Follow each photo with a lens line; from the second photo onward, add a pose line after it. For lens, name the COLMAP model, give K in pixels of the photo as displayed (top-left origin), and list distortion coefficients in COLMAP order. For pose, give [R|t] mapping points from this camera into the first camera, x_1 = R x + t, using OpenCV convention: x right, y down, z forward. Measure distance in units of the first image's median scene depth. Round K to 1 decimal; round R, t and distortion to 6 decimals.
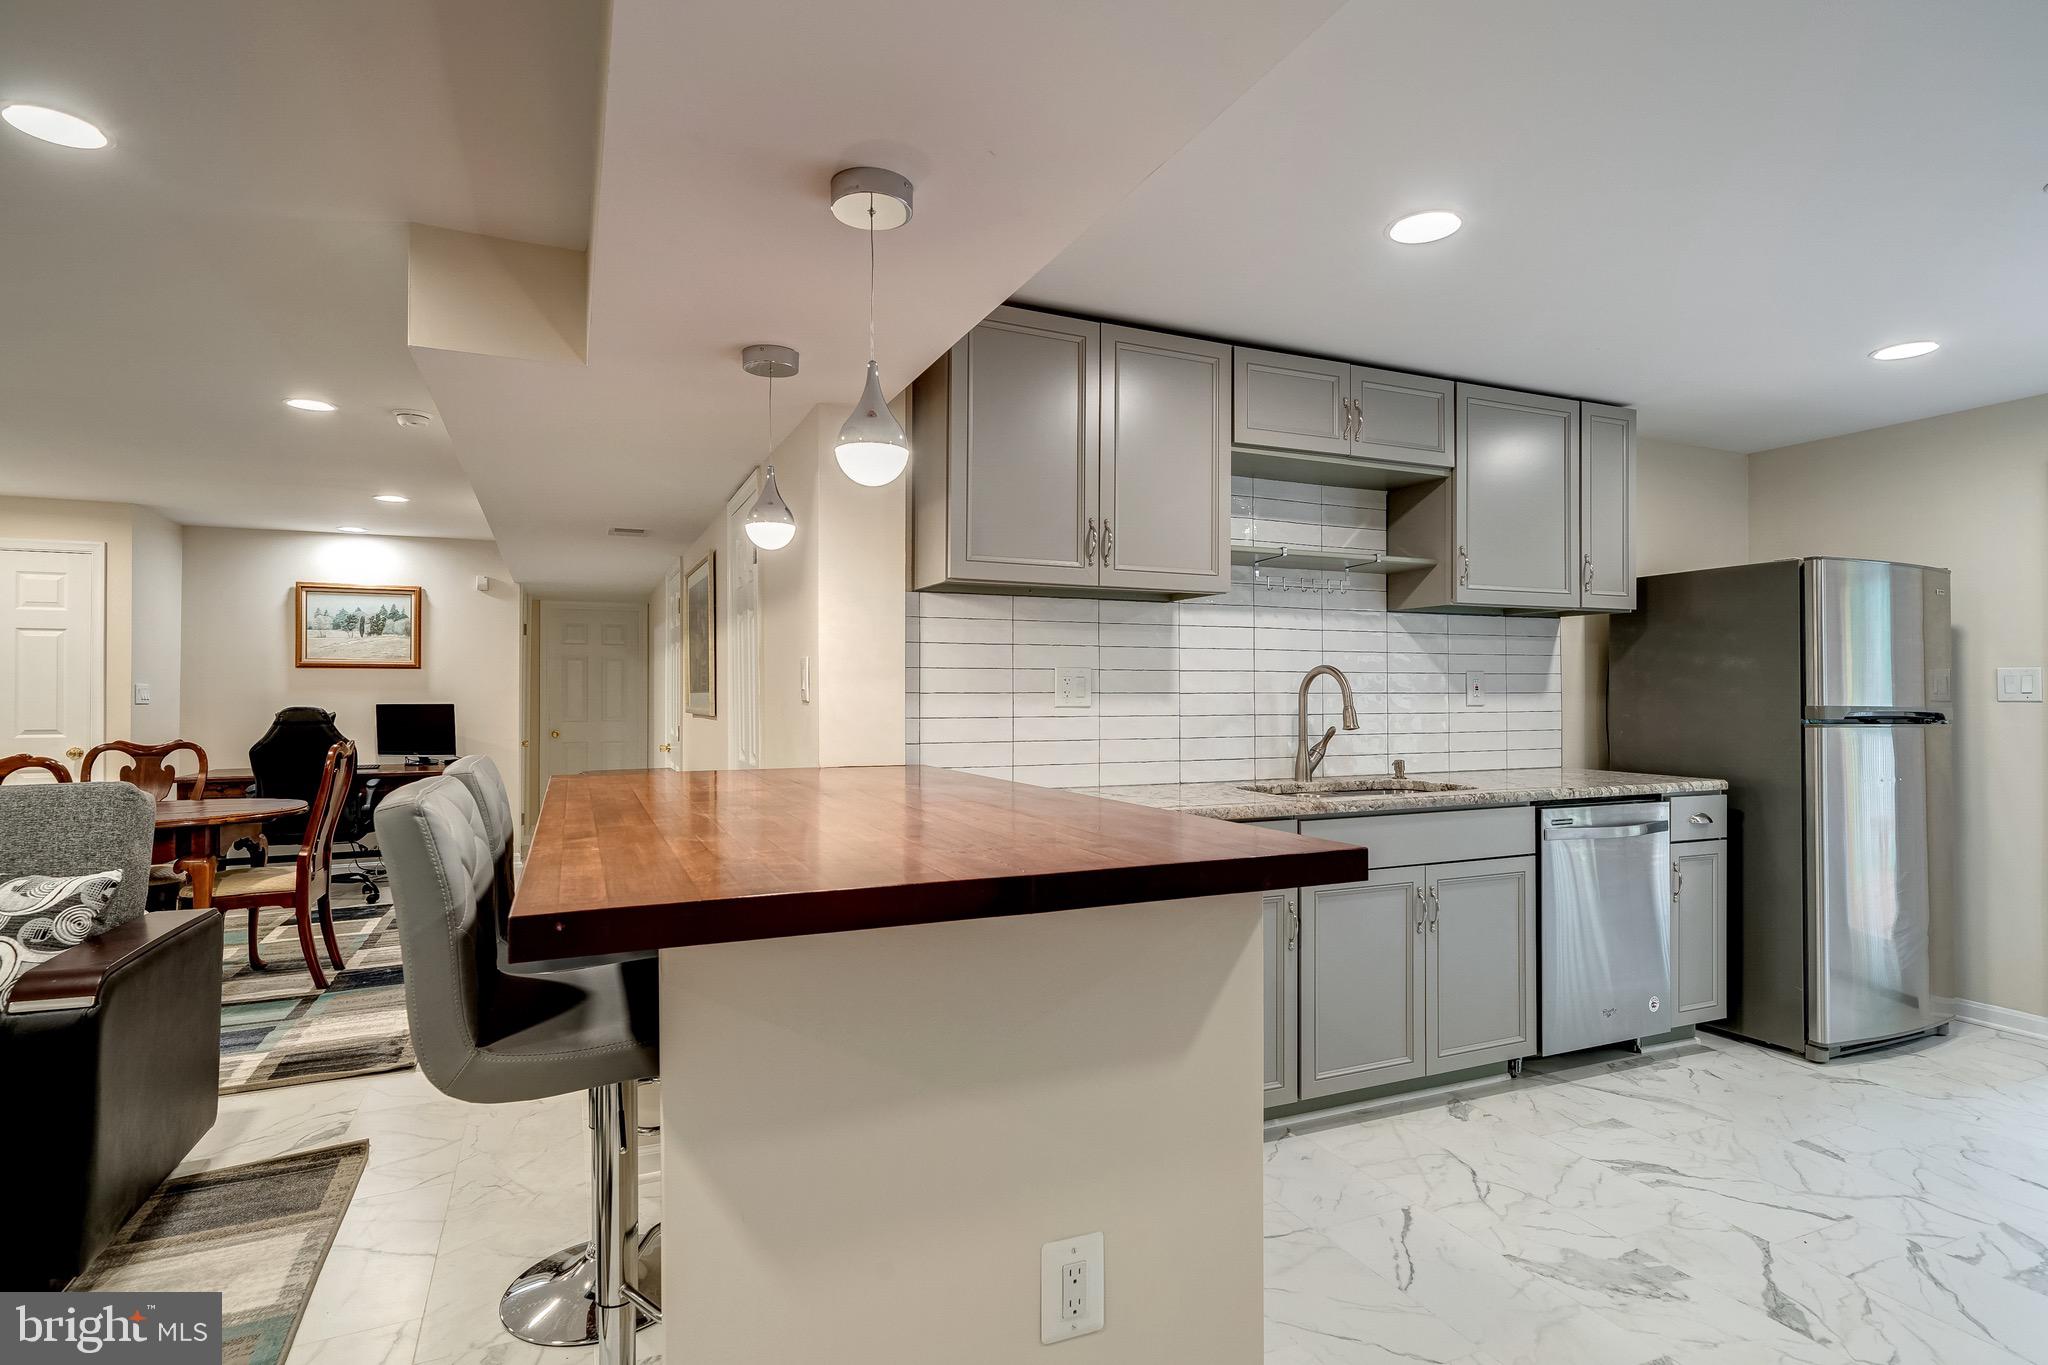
lens RADIAL K [[1024.0, 0, 1017.3], [0, 1024.0, 685.4], [0, 0, 1]] dist [0.005810, -0.000201]
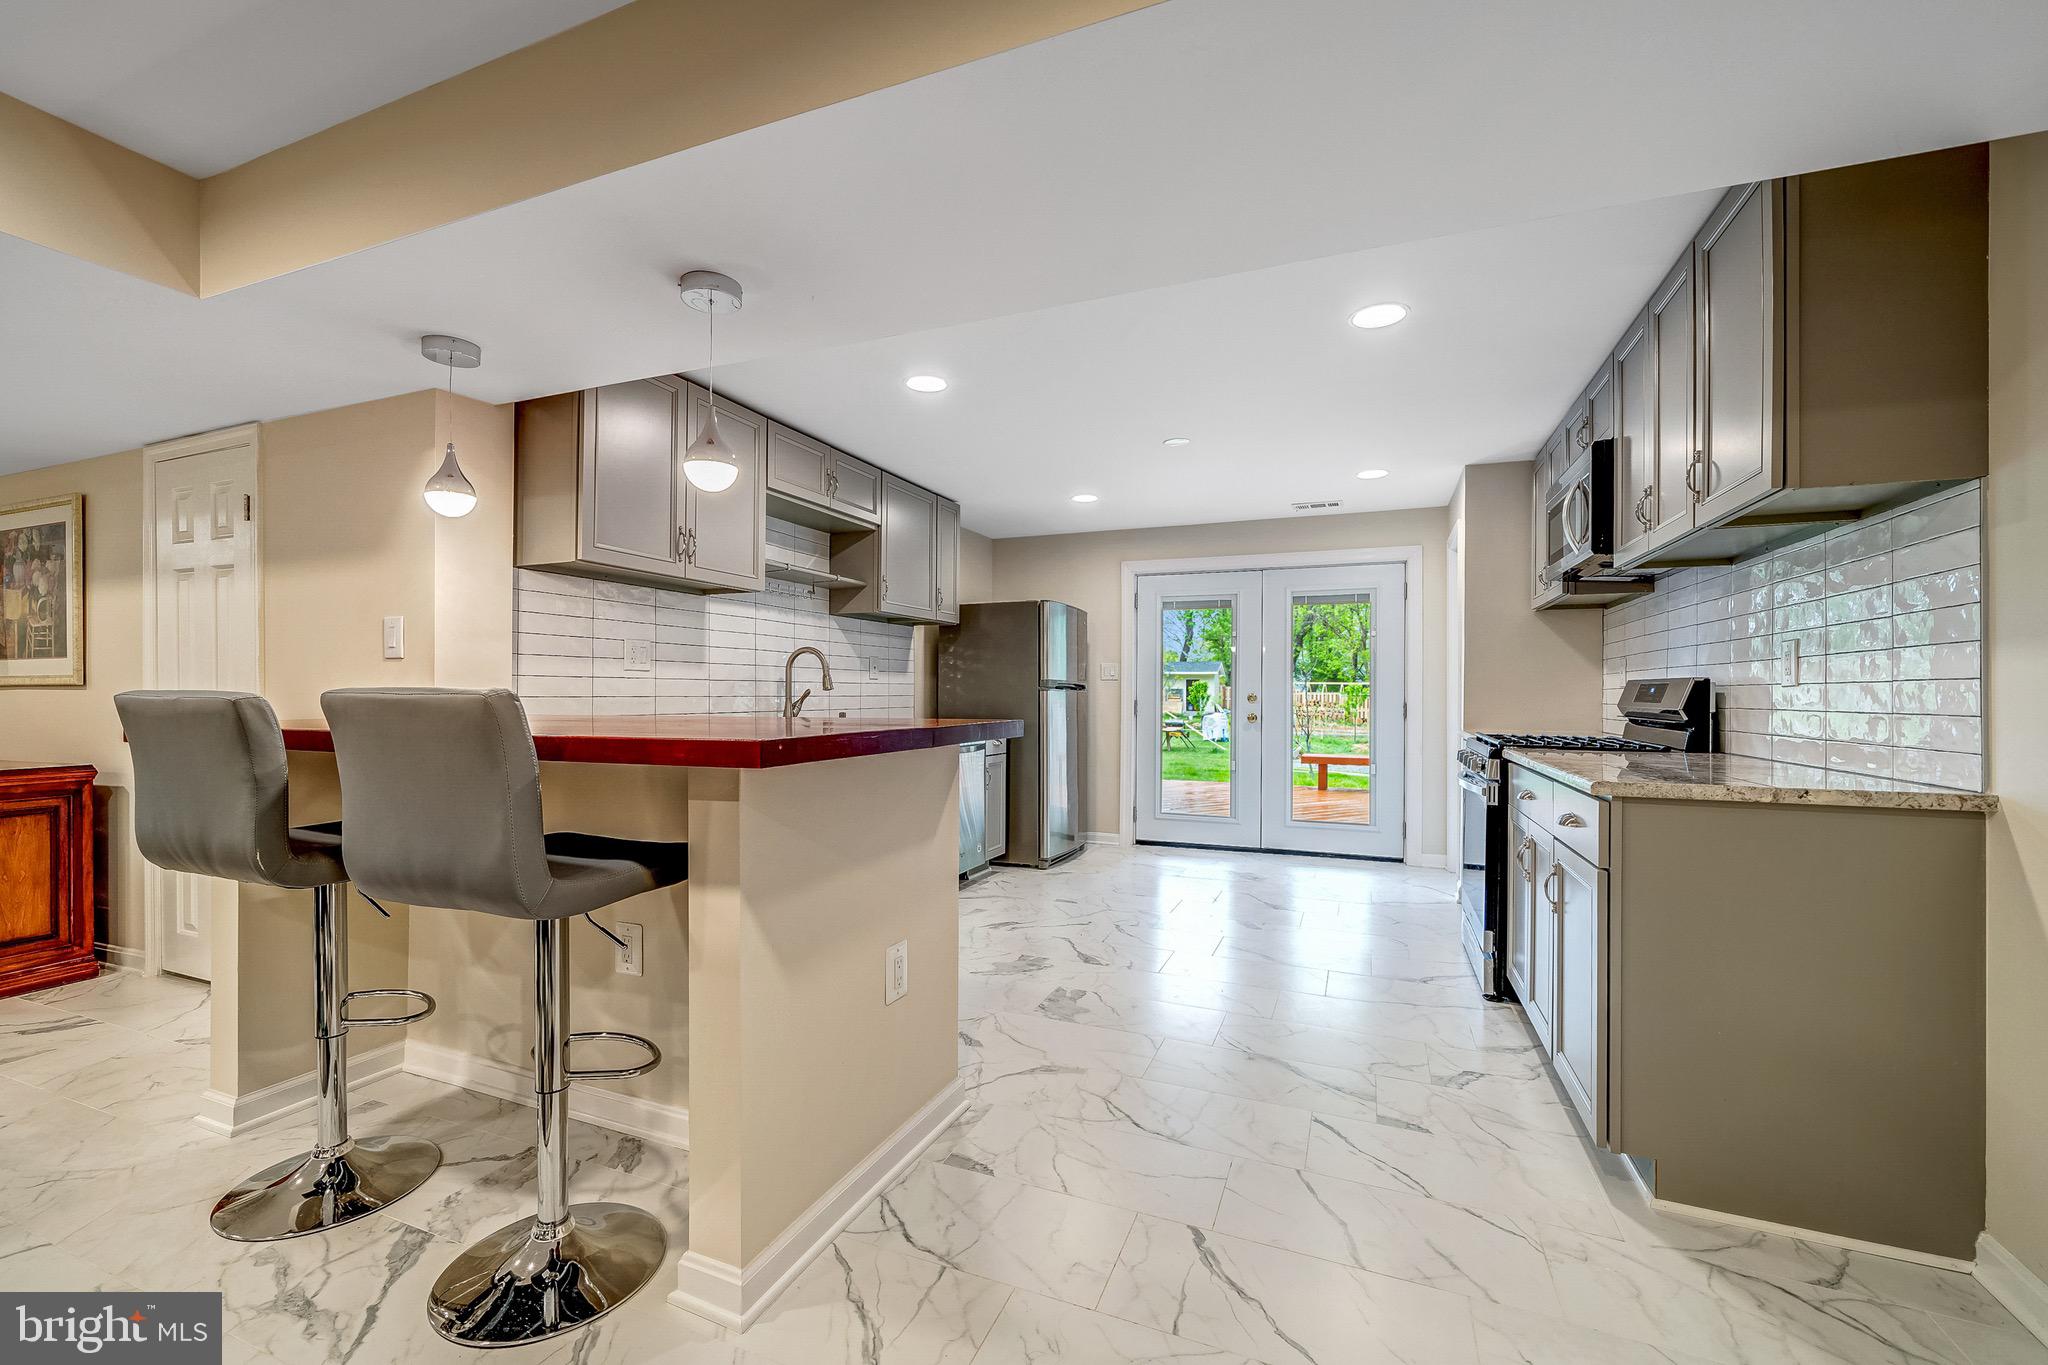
lens RADIAL K [[818.0, 0, 992.6], [0, 818.0, 687.4], [0, 0, 1]] dist [-0.000617, -0.000008]
pose [[0.751546, 0.007301, 0.659641, -0.257630], [-0.009077, 0.999959, -0.000726, 0.034761], [-0.659619, -0.005442, 0.751581, -0.053911]]
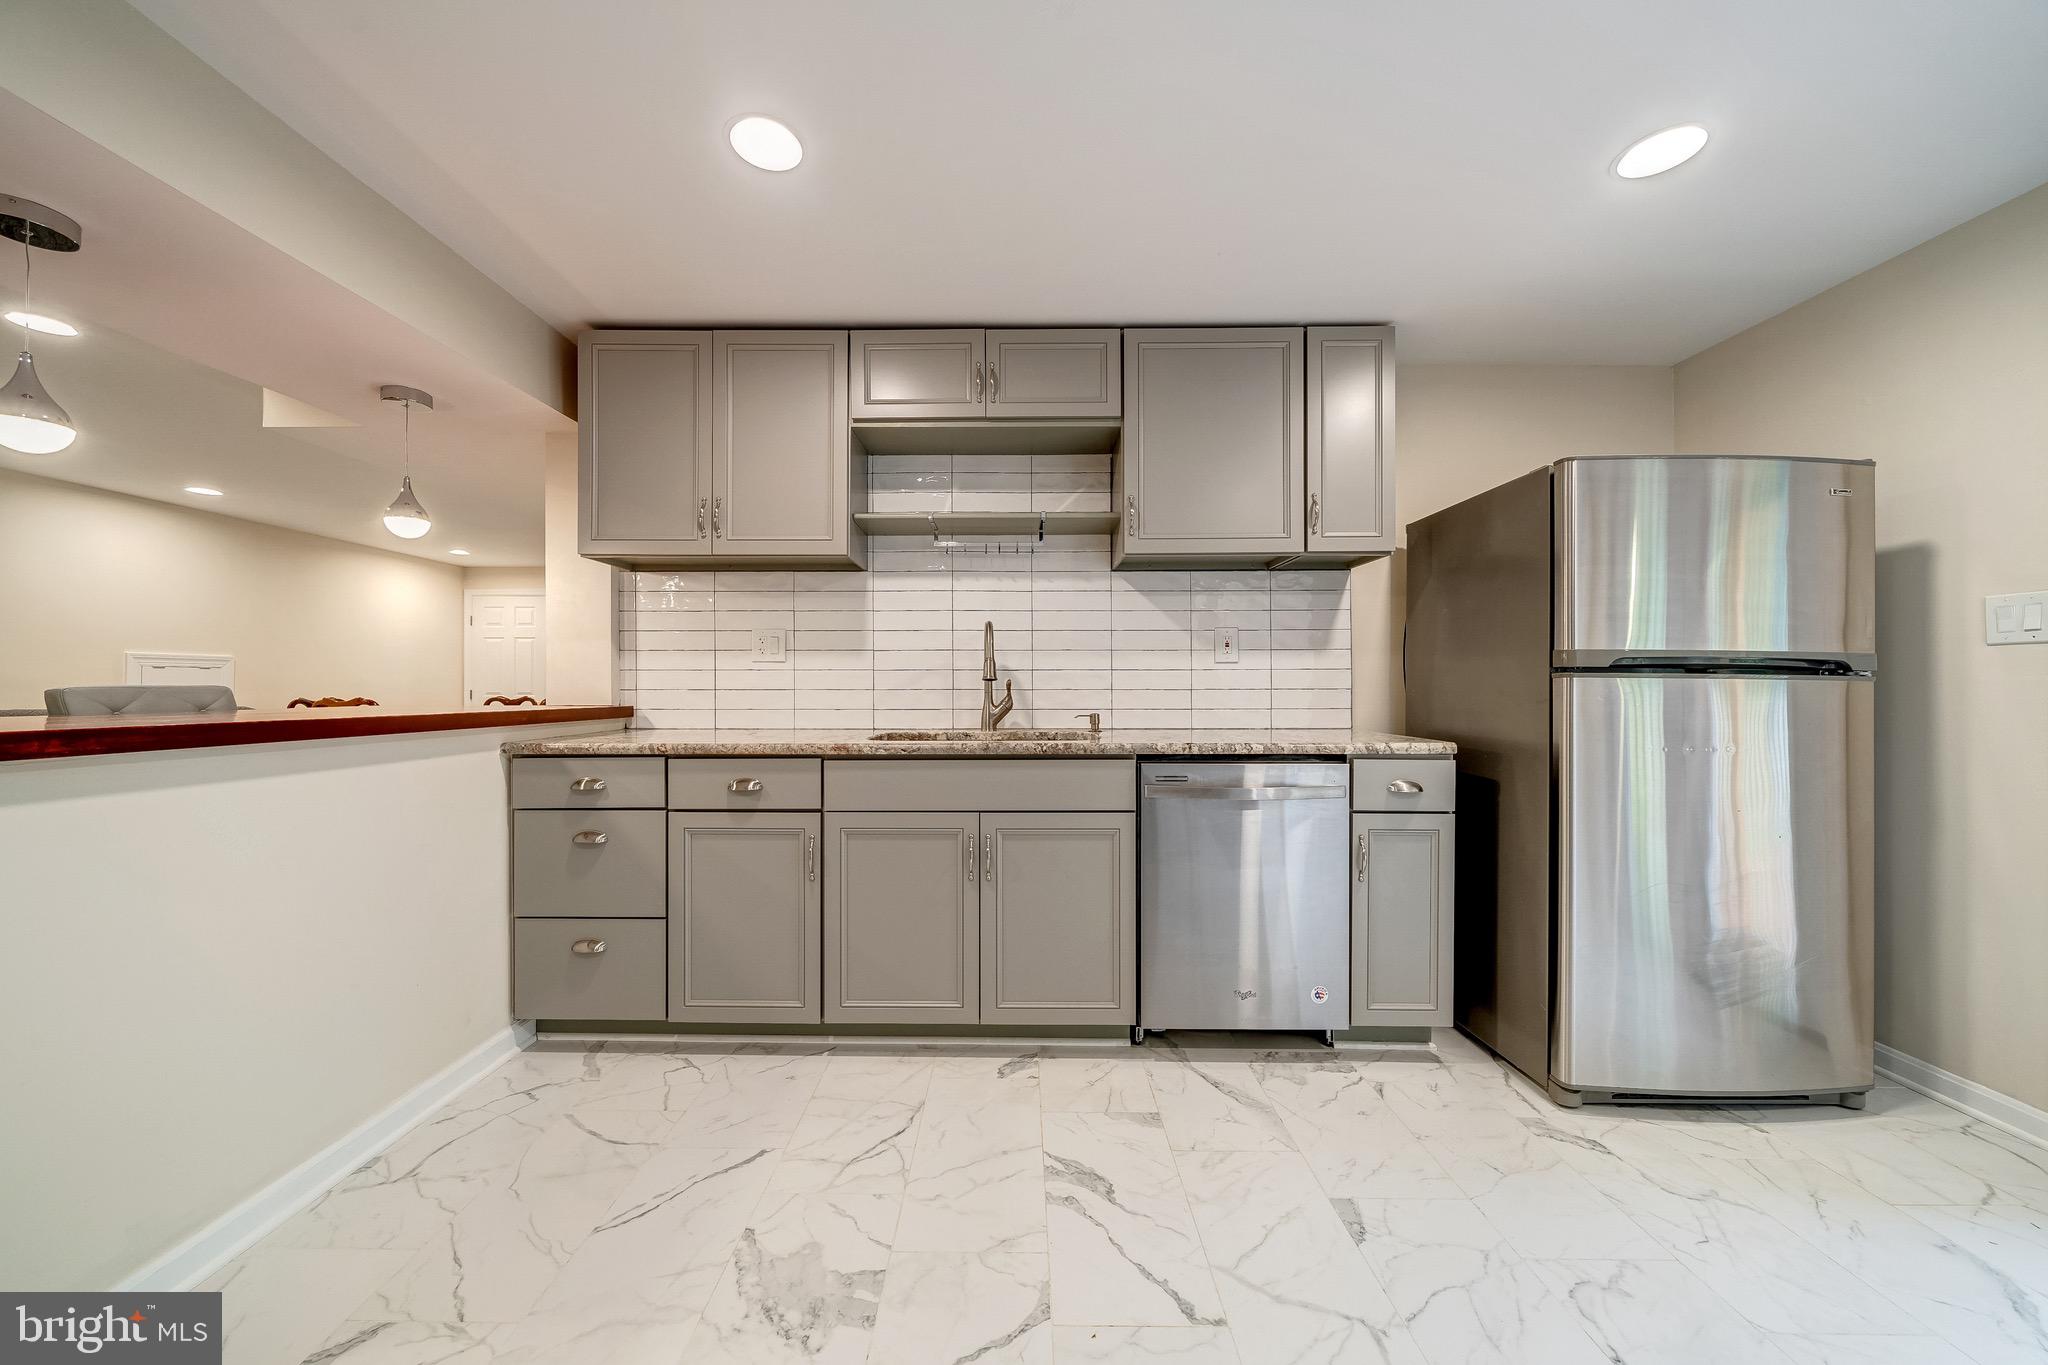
lens RADIAL K [[704.7, 0, 1018.4], [0, 704.7, 683.6], [0, 0, 1]] dist [-0.005683, 0.000004]
pose [[0.910930, -0.002281, -0.412554, 0.595241], [0.004064, 0.999986, 0.003446, 0.040427], [0.412540, -0.004816, 0.910927, 0.329758]]
